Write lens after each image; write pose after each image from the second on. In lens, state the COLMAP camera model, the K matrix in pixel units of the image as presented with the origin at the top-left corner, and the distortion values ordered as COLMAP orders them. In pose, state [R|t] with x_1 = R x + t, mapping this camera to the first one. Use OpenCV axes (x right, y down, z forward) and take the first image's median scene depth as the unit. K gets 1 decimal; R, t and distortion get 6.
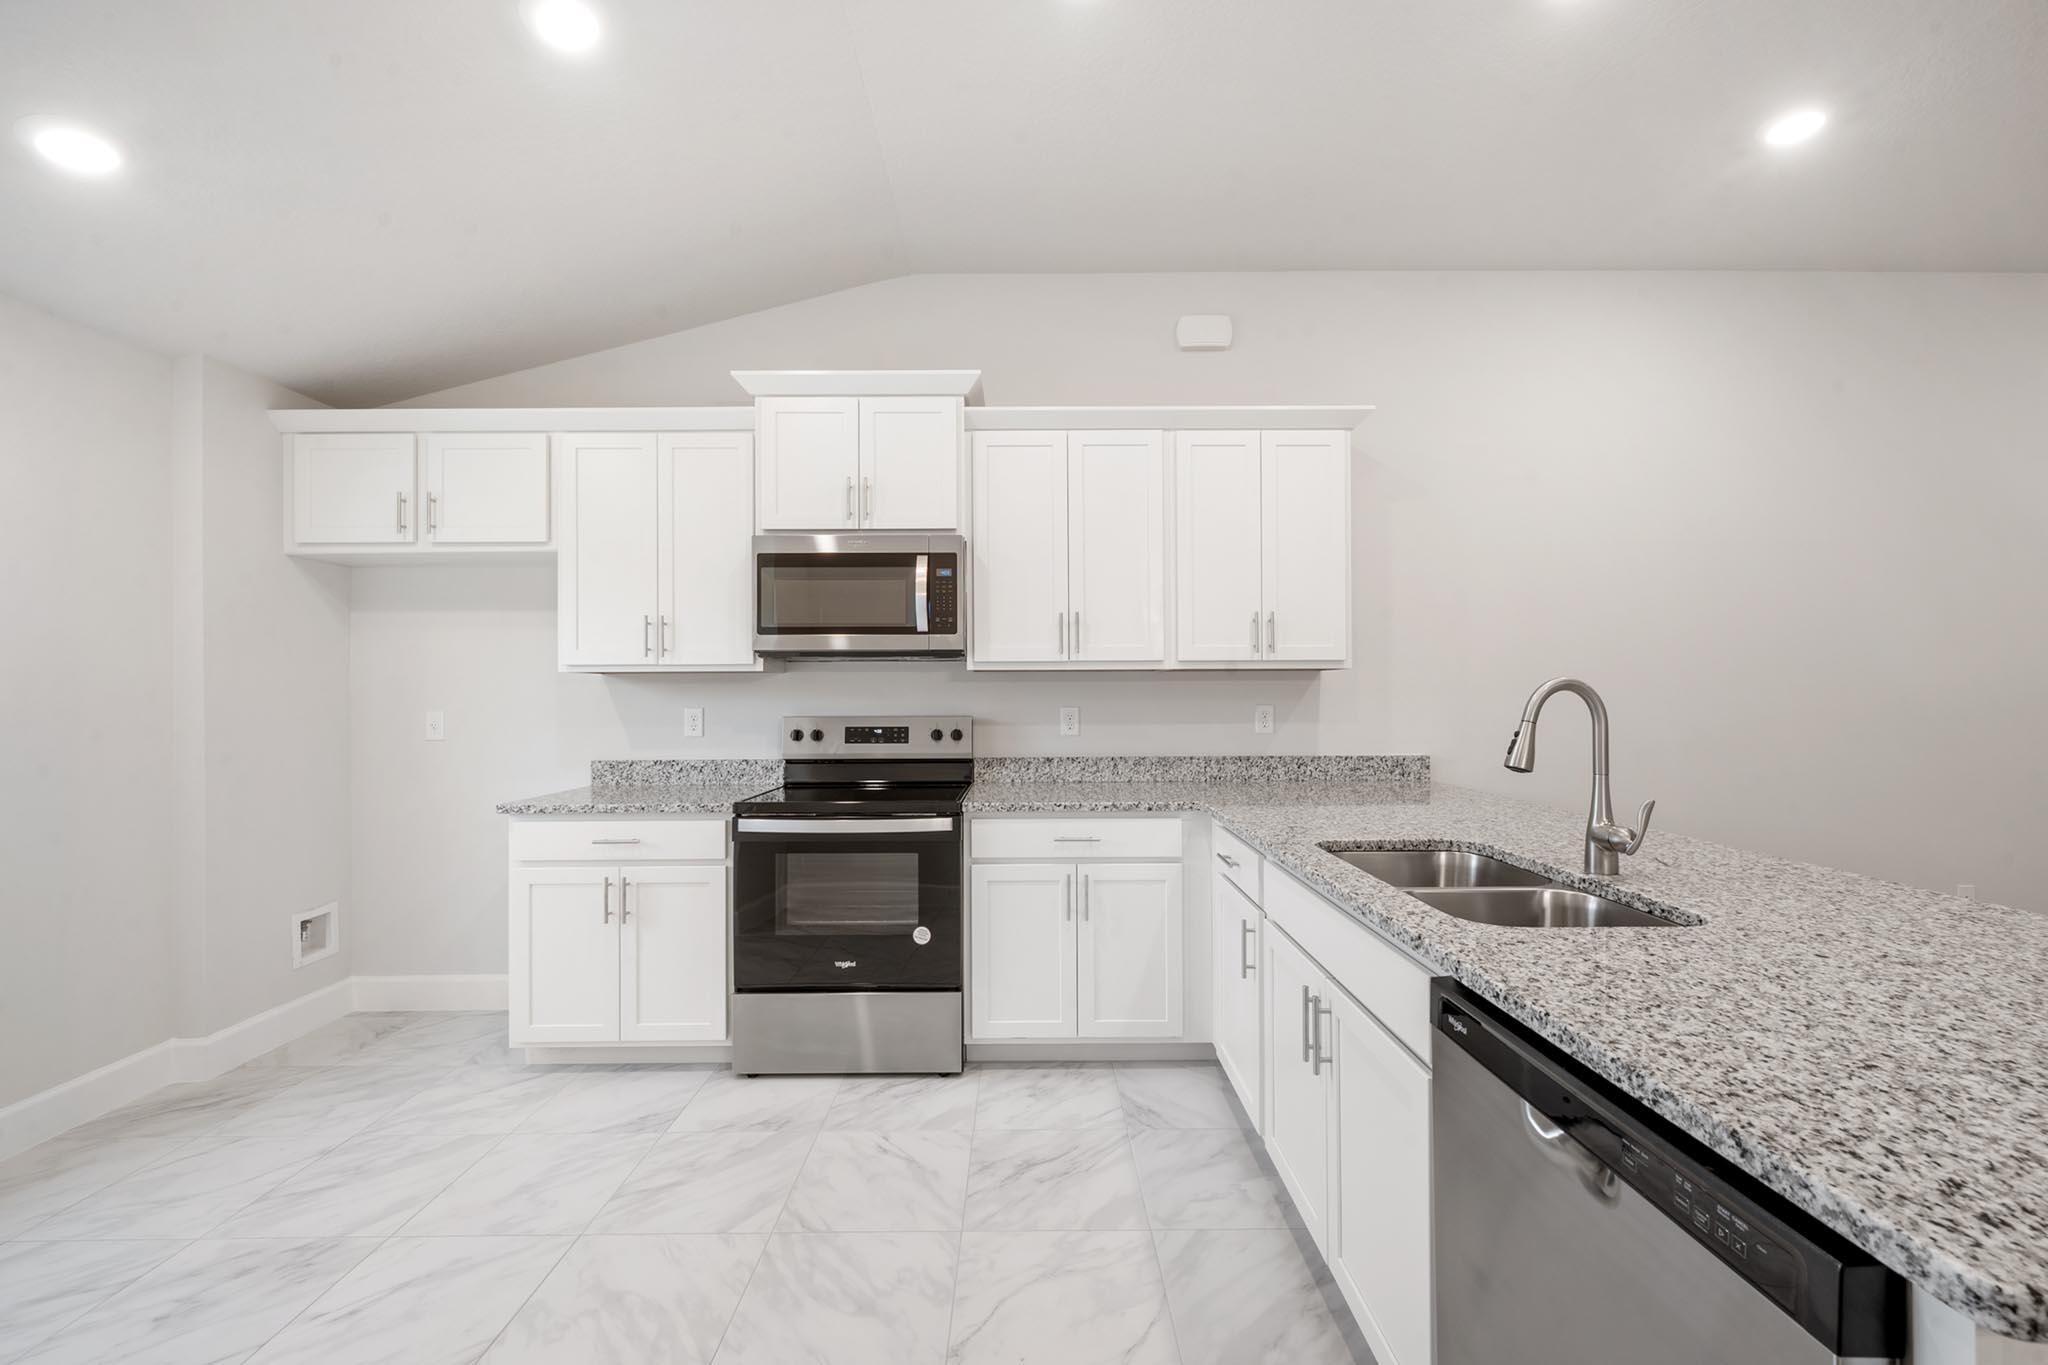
lens RADIAL K [[821.0, 0, 1024.0], [0, 821.0, 682.5], [0, 0, 1]] dist [0.001521, -0.000416]
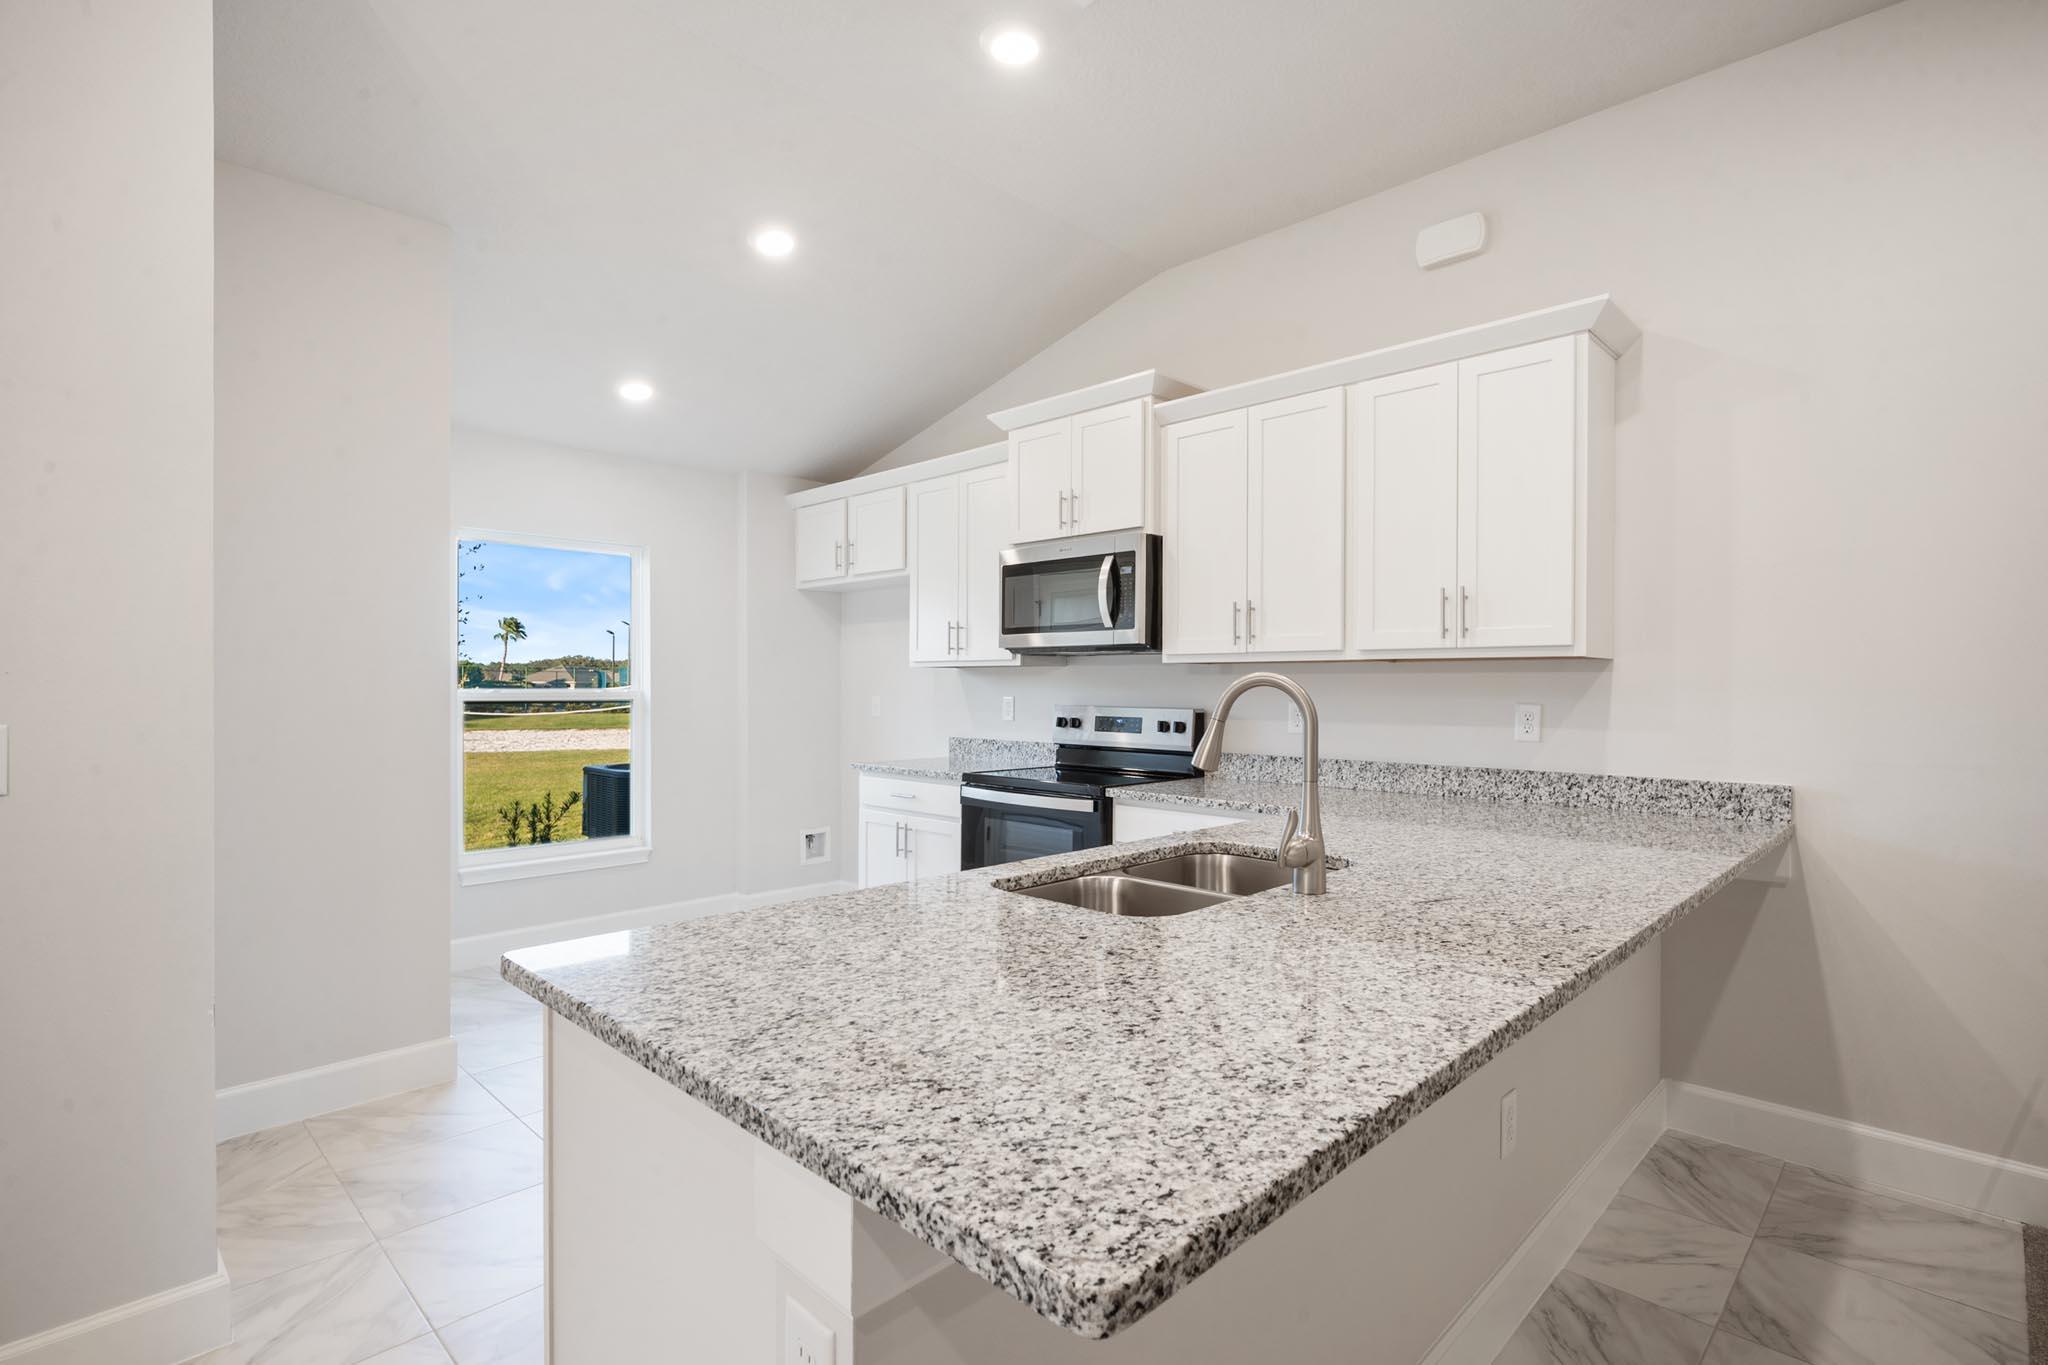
lens RADIAL K [[980.9, 0, 1024.0], [0, 980.9, 682.5], [0, 0, 1]] dist [-0.000687, -0.000229]
pose [[0.709921, 0.005655, -0.704259, 0.627579], [0.002331, 0.999943, 0.010379, -0.003596], [0.704278, -0.009009, 0.709868, 0.017413]]
